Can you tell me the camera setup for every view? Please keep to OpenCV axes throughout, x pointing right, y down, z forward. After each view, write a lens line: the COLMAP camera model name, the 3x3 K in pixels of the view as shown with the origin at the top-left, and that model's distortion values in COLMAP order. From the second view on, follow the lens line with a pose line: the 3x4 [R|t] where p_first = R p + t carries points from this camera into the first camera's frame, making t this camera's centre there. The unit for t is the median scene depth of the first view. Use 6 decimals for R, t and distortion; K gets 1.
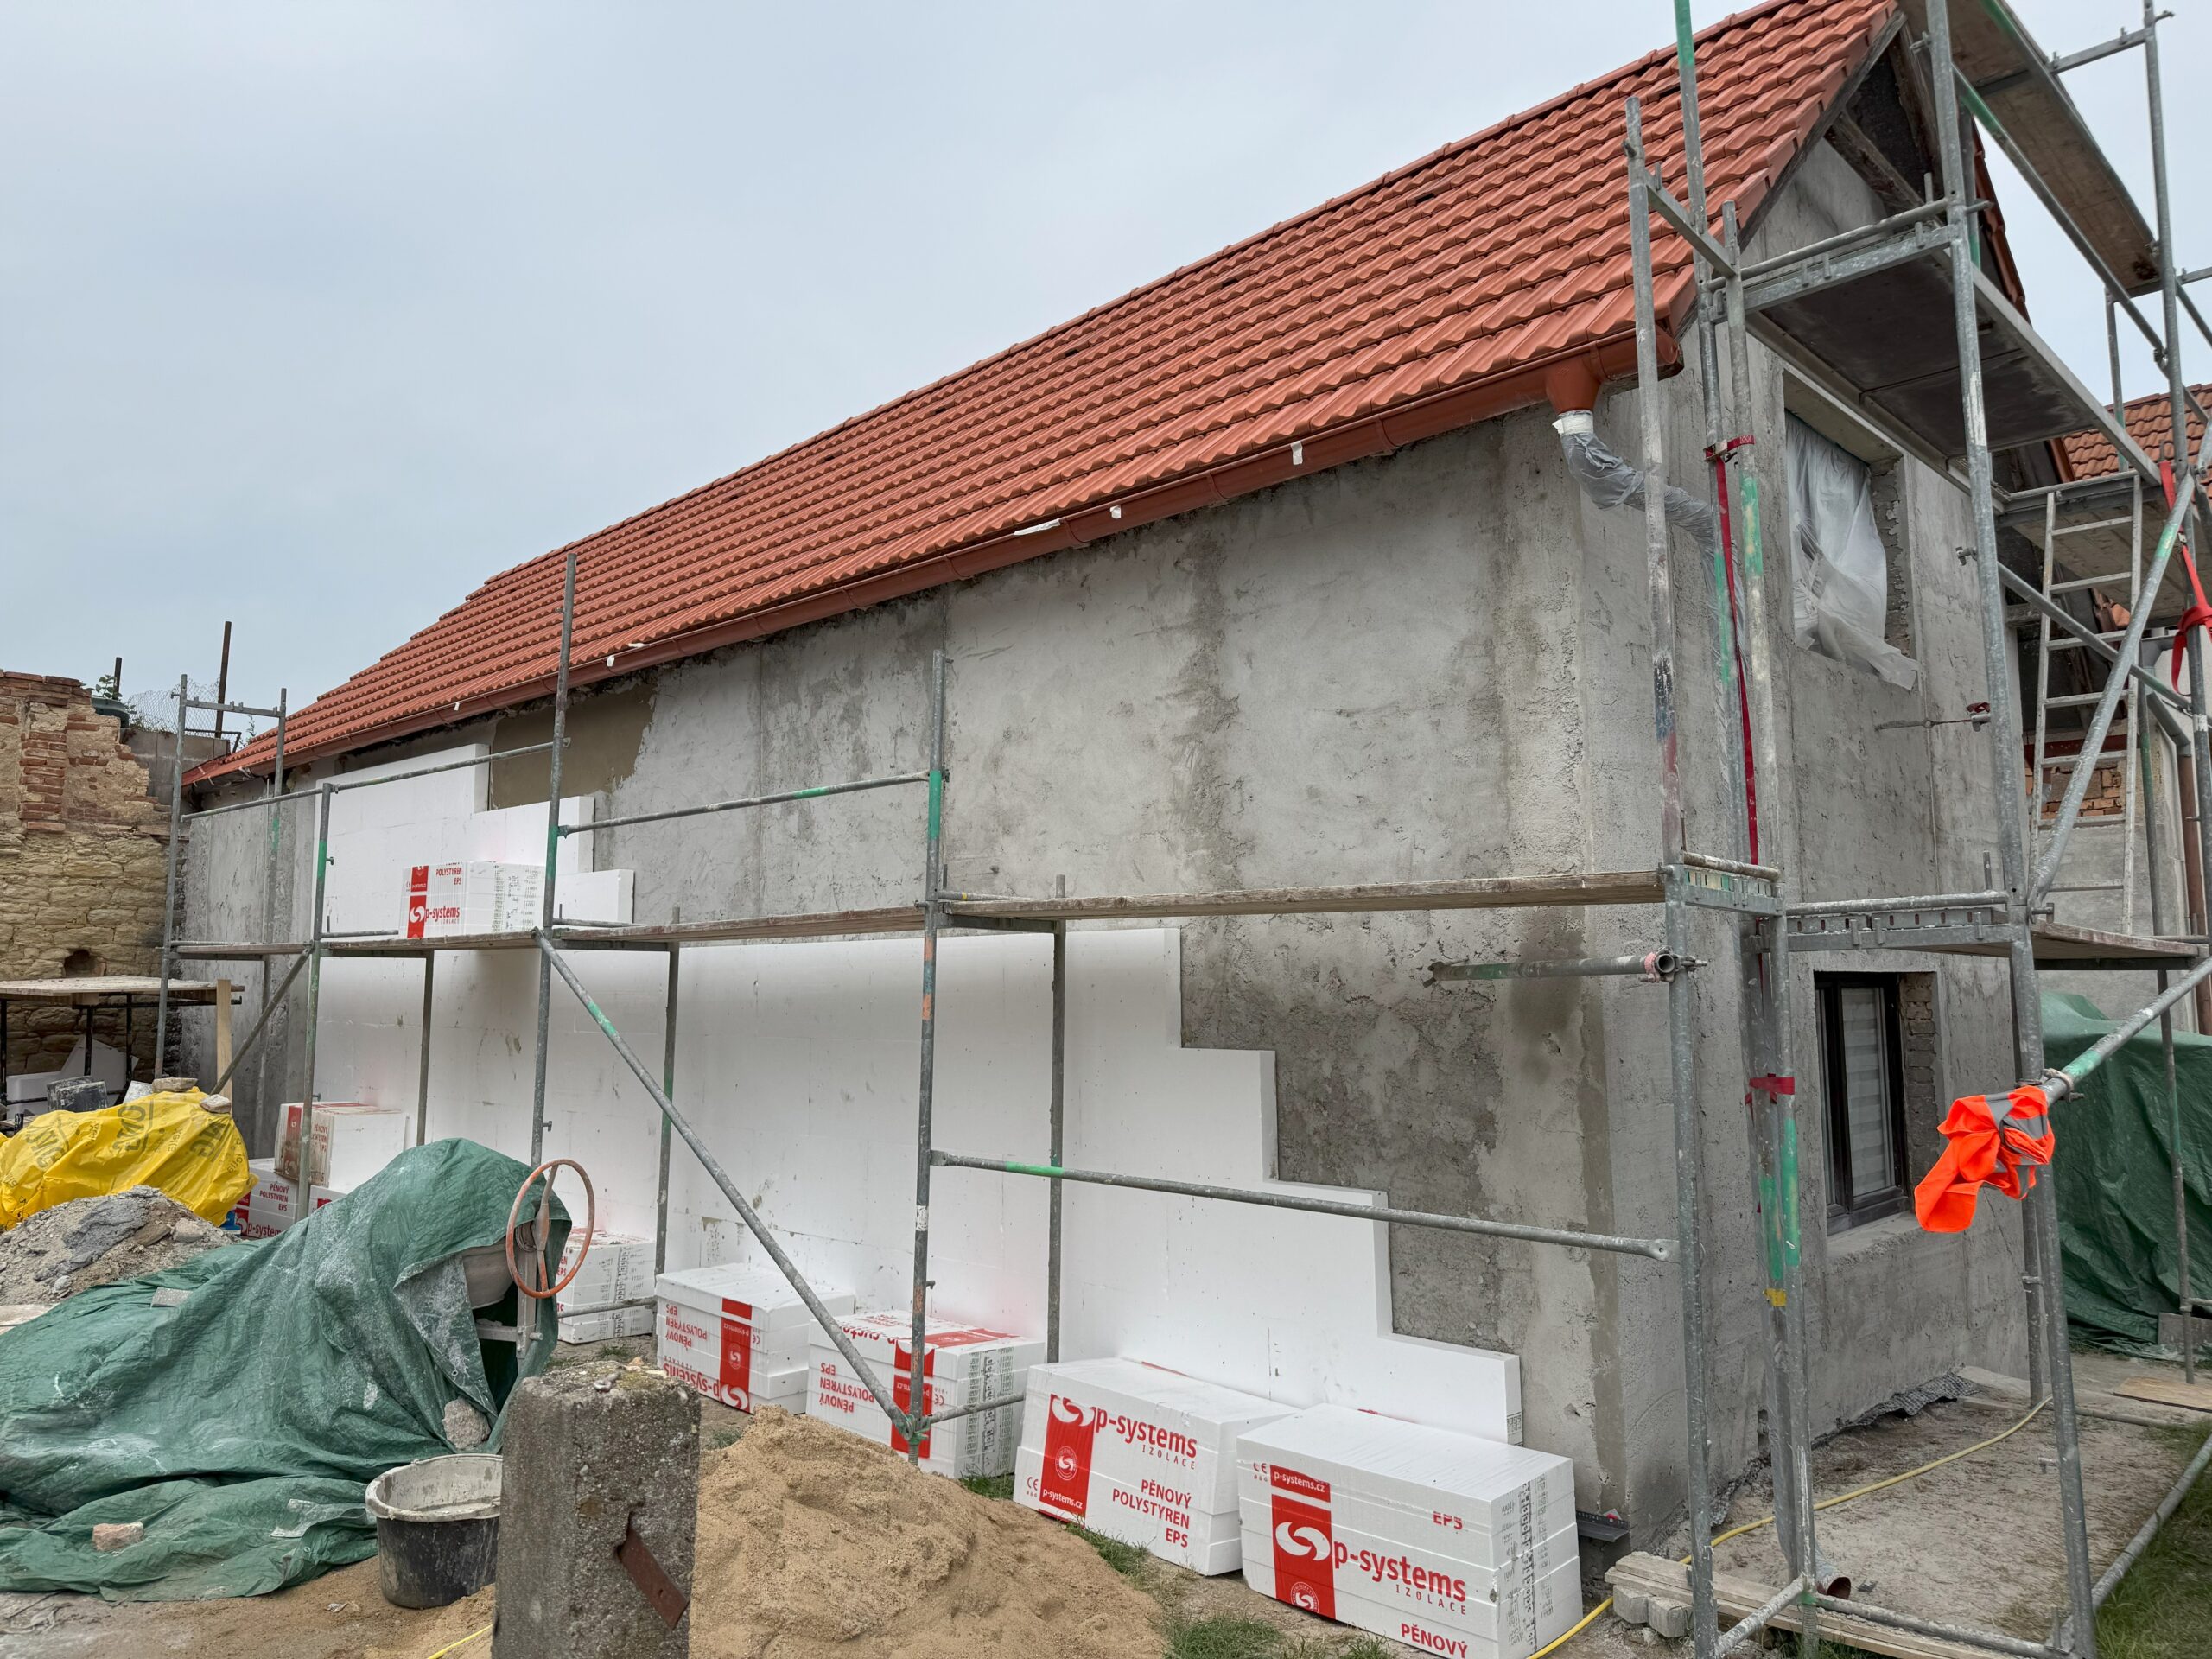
lens RADIAL K [[1536.9, 0, 1107.8], [0, 1536.9, 822.9], [0, 0, 1]] dist [0.049747, -0.050365]
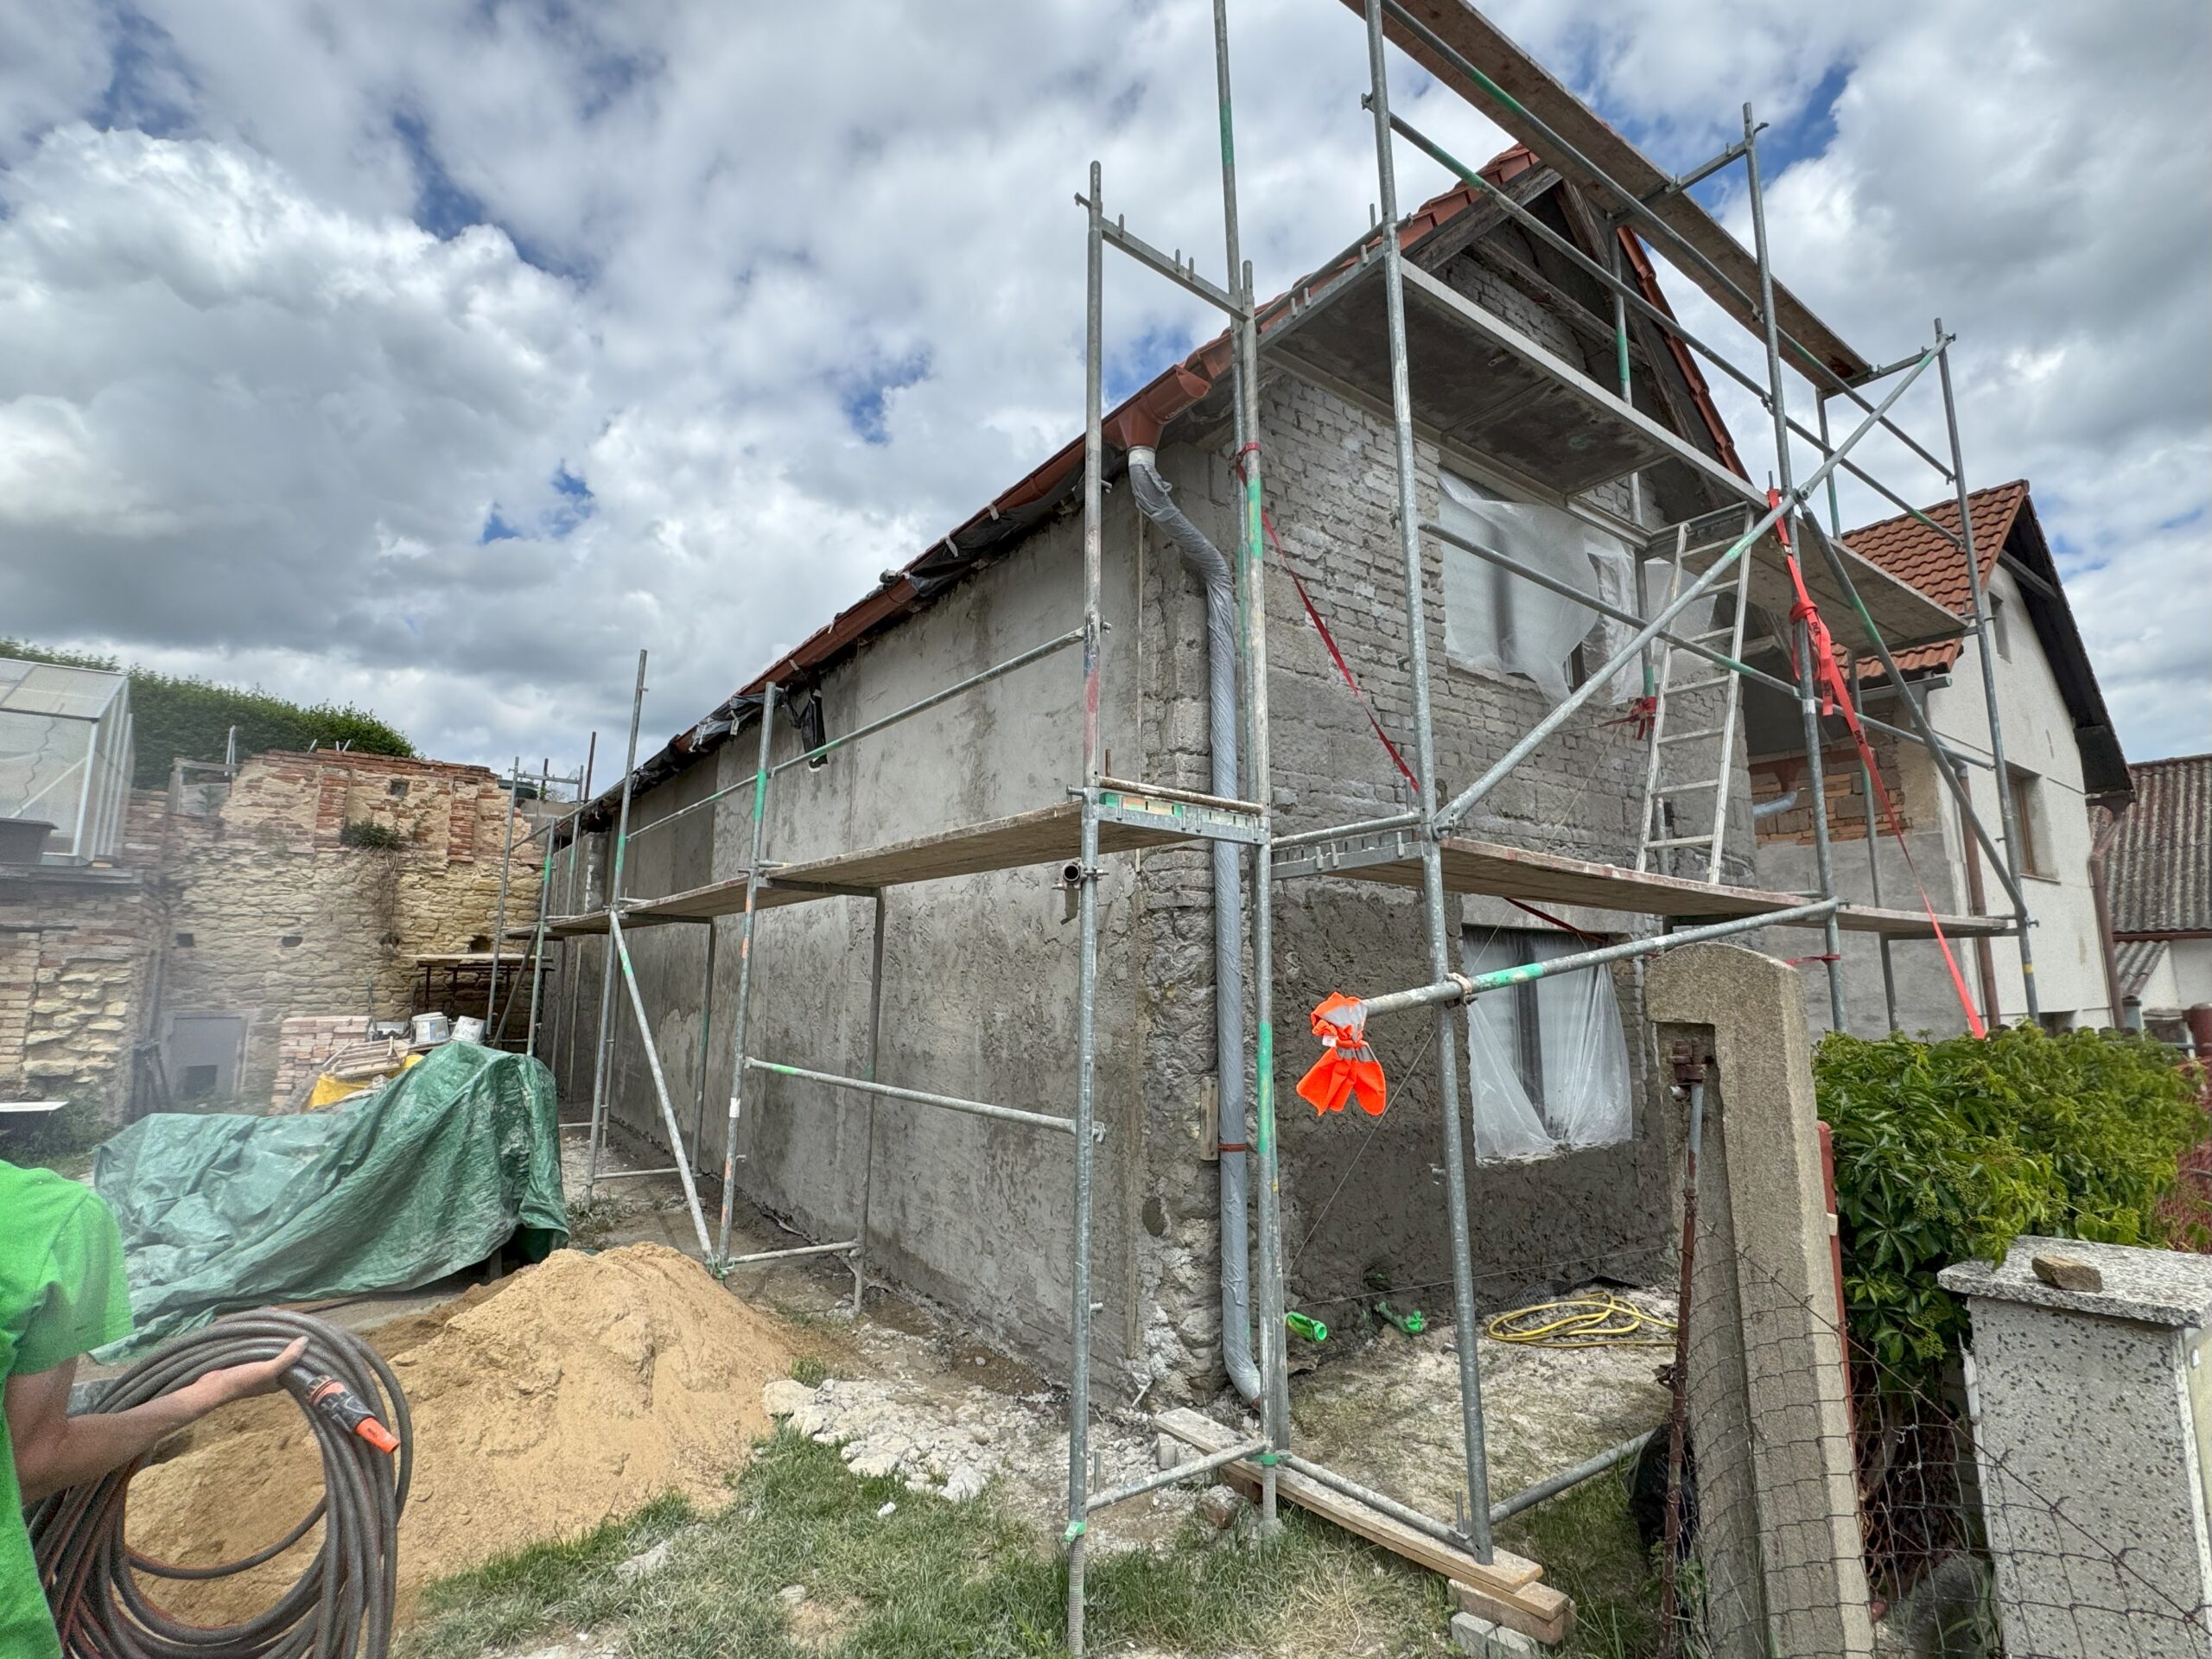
lens RADIAL K [[1032.6, 0, 1106.8], [0, 1032.6, 829.0], [0, 0, 1]] dist [0.000328, -0.001292]
pose [[0.984947, -0.014057, -0.172282, 0.190055], [0.005703, 0.998788, -0.048890, 0.035520], [0.172760, 0.047172, 0.983834, 0.096619]]
